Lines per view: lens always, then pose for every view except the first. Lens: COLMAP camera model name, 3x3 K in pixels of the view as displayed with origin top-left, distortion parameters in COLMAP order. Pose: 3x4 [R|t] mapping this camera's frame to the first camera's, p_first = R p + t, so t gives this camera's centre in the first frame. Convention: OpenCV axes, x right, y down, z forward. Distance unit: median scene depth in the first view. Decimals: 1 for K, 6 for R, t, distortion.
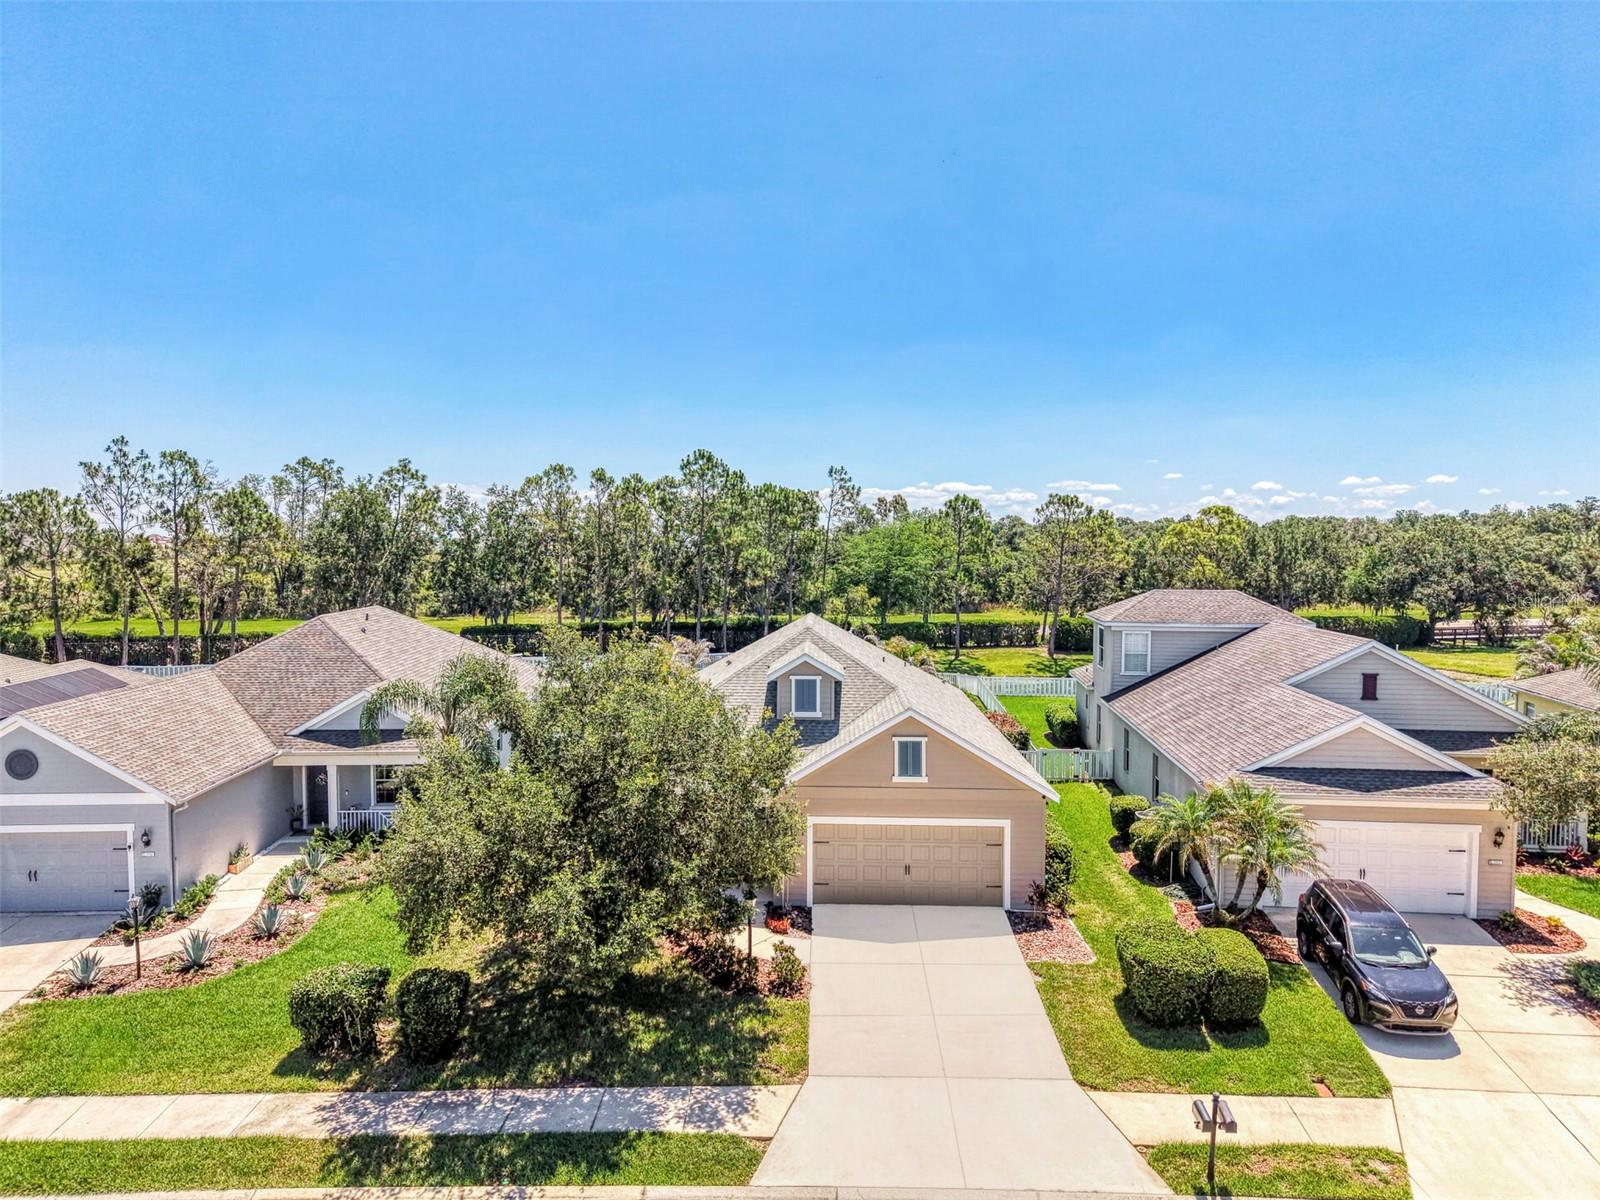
lens RADIAL K [[1075.9, 0, 791.2], [0, 1075.9, 598.2], [0, 0, 1]] dist [0.016927, -0.020558]
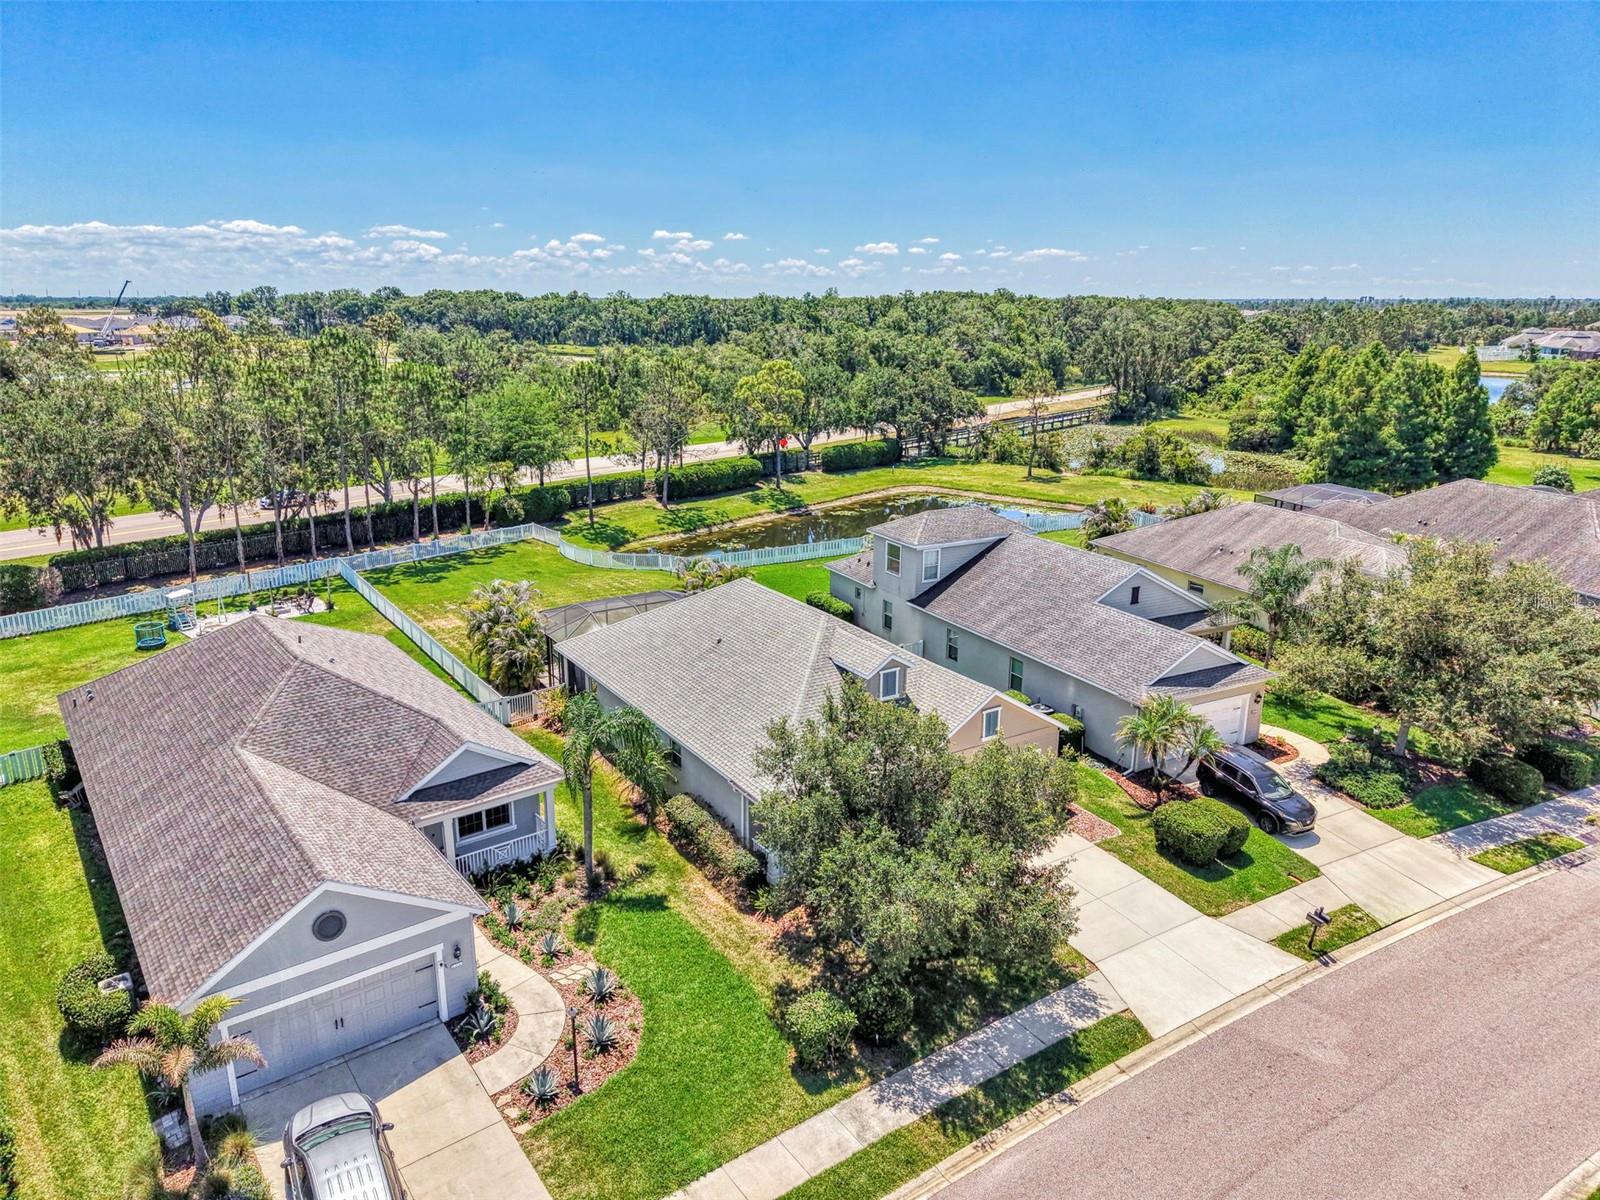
lens RADIAL K [[1075.9, 0, 796.0], [0, 1075.9, 599.6], [0, 0, 1]] dist [0.016927, -0.020558]
pose [[0.833531, -0.148301, 0.532196, -1.055687], [0.029880, 0.973990, 0.224613, -0.422305], [-0.551664, -0.171320, 0.816282, 0.039157]]
